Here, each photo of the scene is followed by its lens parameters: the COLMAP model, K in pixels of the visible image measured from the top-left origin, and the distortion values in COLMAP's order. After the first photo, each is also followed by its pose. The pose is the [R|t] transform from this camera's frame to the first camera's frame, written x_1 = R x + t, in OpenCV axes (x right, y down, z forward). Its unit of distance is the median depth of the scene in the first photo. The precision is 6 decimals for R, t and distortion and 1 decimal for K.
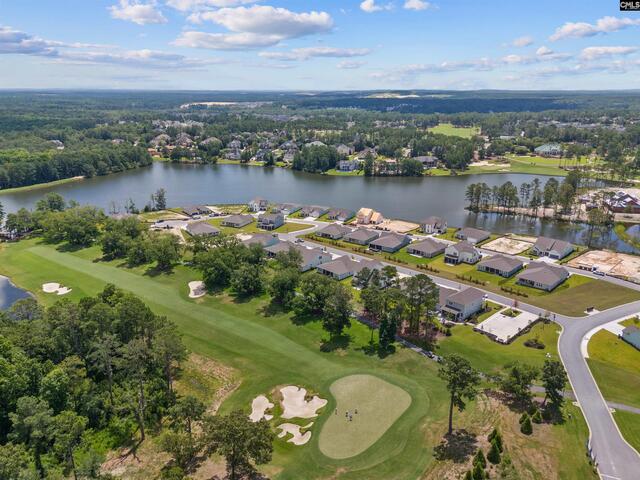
lens RADIAL K [[472.6, 0, 322.4], [0, 472.6, 242.3], [0, 0, 1]] dist [0.067290, -0.063561]
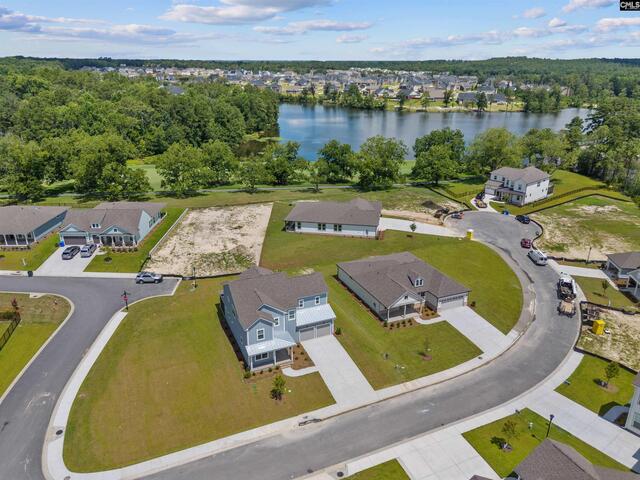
lens RADIAL K [[472.6, 0, 322.4], [0, 472.6, 242.3], [0, 0, 1]] dist [0.067290, -0.063561]
pose [[-0.683157, 0.252344, -0.685288, 0.009950], [-0.232386, 0.814501, 0.531587, -0.116449], [0.692311, 0.522408, -0.497791, 0.676281]]
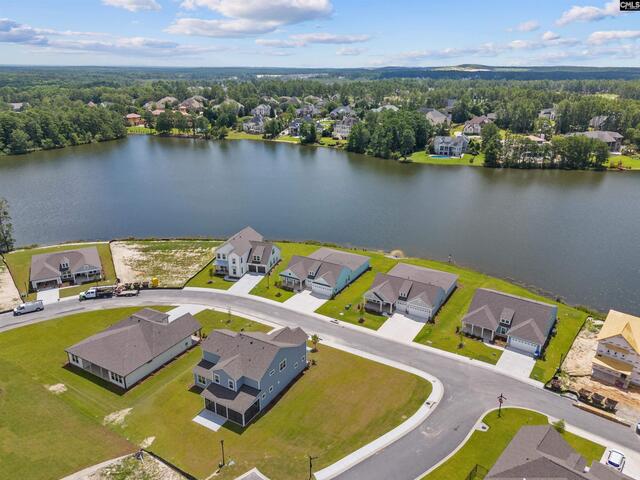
lens RADIAL K [[472.6, 0, 322.4], [0, 472.6, 242.3], [0, 0, 1]] dist [0.067290, -0.063561]
pose [[0.993254, 0.042406, -0.107931, -0.029302], [-0.037923, 0.998344, 0.043263, -0.074015], [0.109587, -0.038878, 0.993217, 0.463788]]
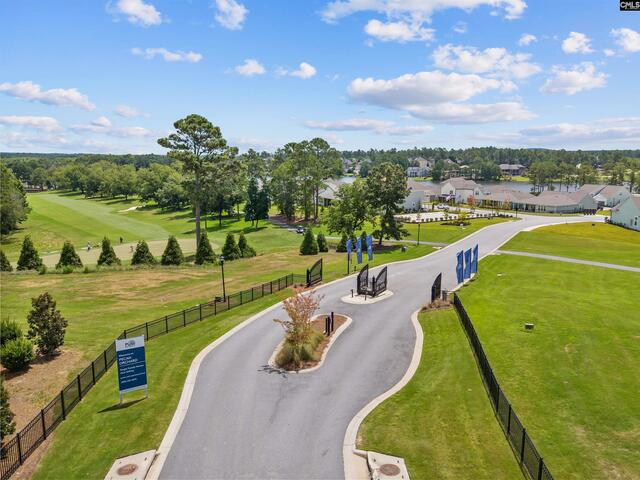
lens RADIAL K [[472.6, 0, 322.4], [0, 472.6, 242.3], [0, 0, 1]] dist [0.067290, -0.063561]
pose [[0.963046, 0.051200, -0.264425, 0.134713], [-0.087094, 0.988218, -0.125853, 0.107120], [0.254866, 0.144232, 0.956159, 0.109198]]
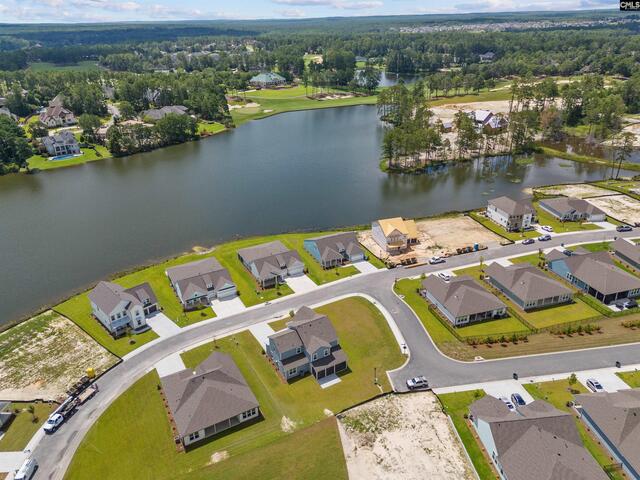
lens RADIAL K [[466.4, 0, 320.0], [0, 466.4, 240.0], [0, 0, 1]] dist [0.048715, -0.001242]
pose [[0.608989, -0.350476, 0.711547, -0.194333], [0.262747, 0.935572, 0.235944, -0.117928], [-0.748396, 0.043269, 0.661839, 0.465384]]
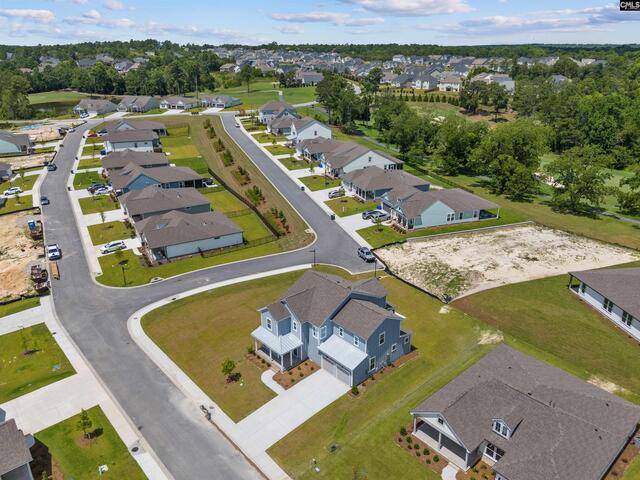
lens RADIAL K [[472.6, 0, 322.4], [0, 472.6, 242.3], [0, 0, 1]] dist [0.067290, -0.063561]
pose [[-0.908194, -0.160185, 0.386684, -0.105542], [0.126681, 0.775333, 0.618717, -0.117643], [-0.398918, 0.610900, -0.683860, 0.681101]]
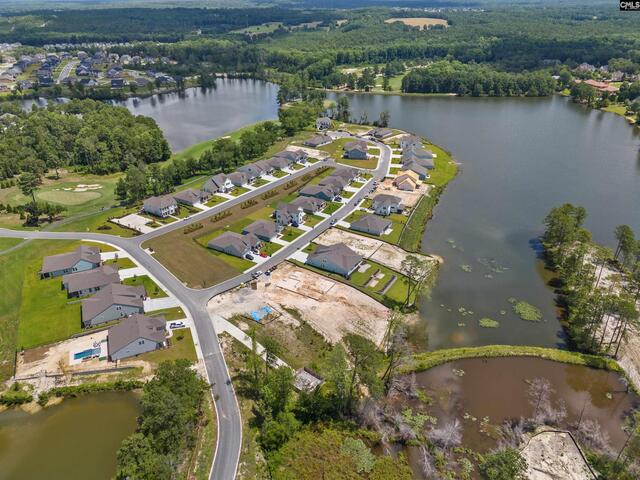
lens RADIAL K [[472.6, 0, 322.4], [0, 472.6, 242.3], [0, 0, 1]] dist [0.067290, -0.063561]
pose [[0.221325, 0.449116, -0.865627, 0.603904], [-0.286474, 0.878419, 0.382507, -0.168136], [0.932174, 0.163321, 0.323076, 0.354988]]
